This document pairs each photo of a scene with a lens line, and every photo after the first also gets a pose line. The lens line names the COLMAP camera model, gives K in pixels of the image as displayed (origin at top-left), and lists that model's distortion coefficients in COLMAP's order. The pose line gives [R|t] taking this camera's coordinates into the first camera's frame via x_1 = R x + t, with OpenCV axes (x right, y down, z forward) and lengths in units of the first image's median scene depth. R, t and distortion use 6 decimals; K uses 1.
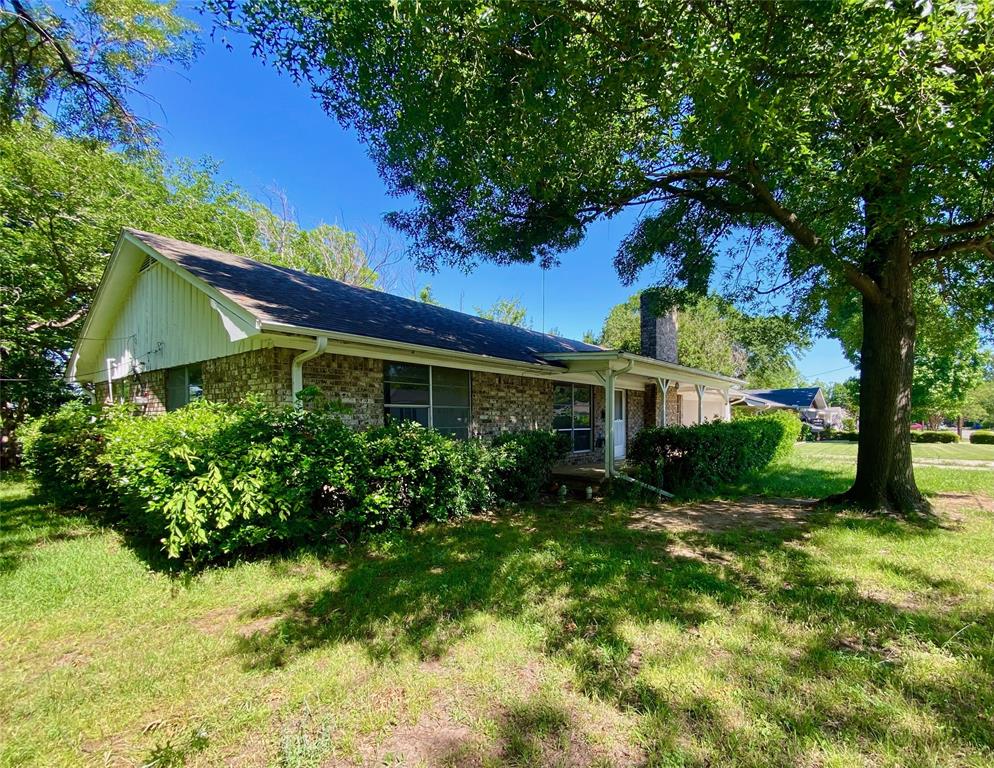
lens RADIAL K [[636.6, 0, 496.4], [0, 636.6, 388.1], [0, 0, 1]] dist [0.000966, 0.000164]
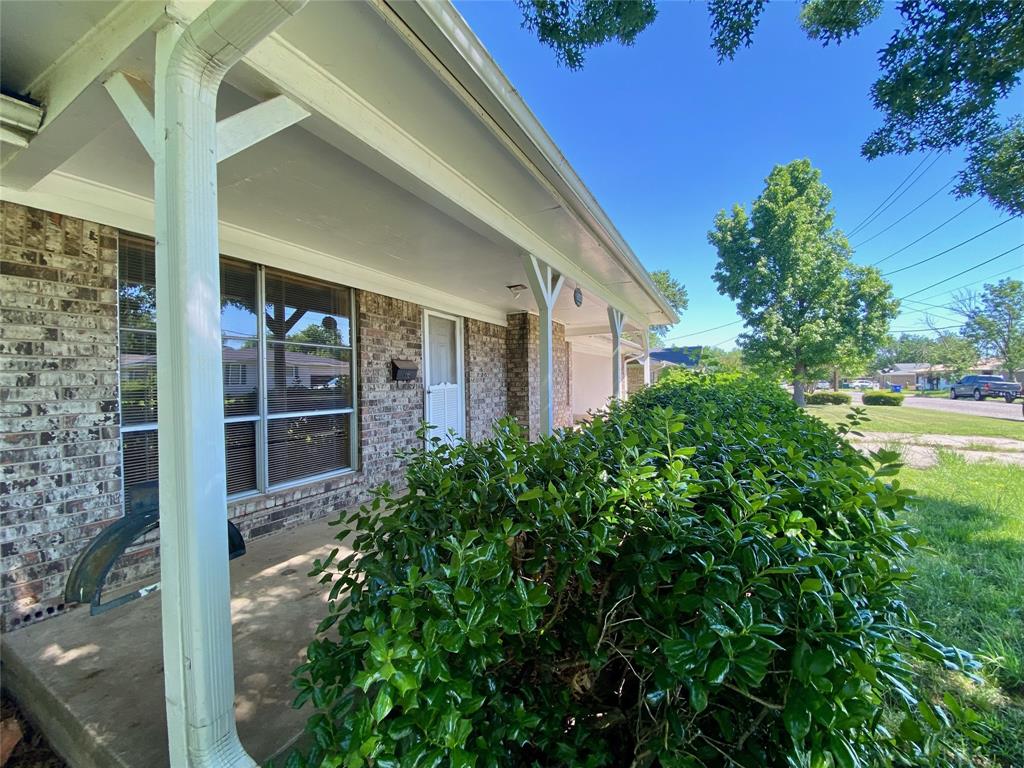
lens RADIAL K [[411.0, 0, 512.4], [0, 411.0, 383.0], [0, 0, 1]] dist [-0.000016, -0.000001]
pose [[0.981761, -0.010598, 0.189824, 0.139007], [0.001451, 0.998834, 0.048265, 0.026814], [-0.190114, -0.047109, 0.980631, 0.539022]]
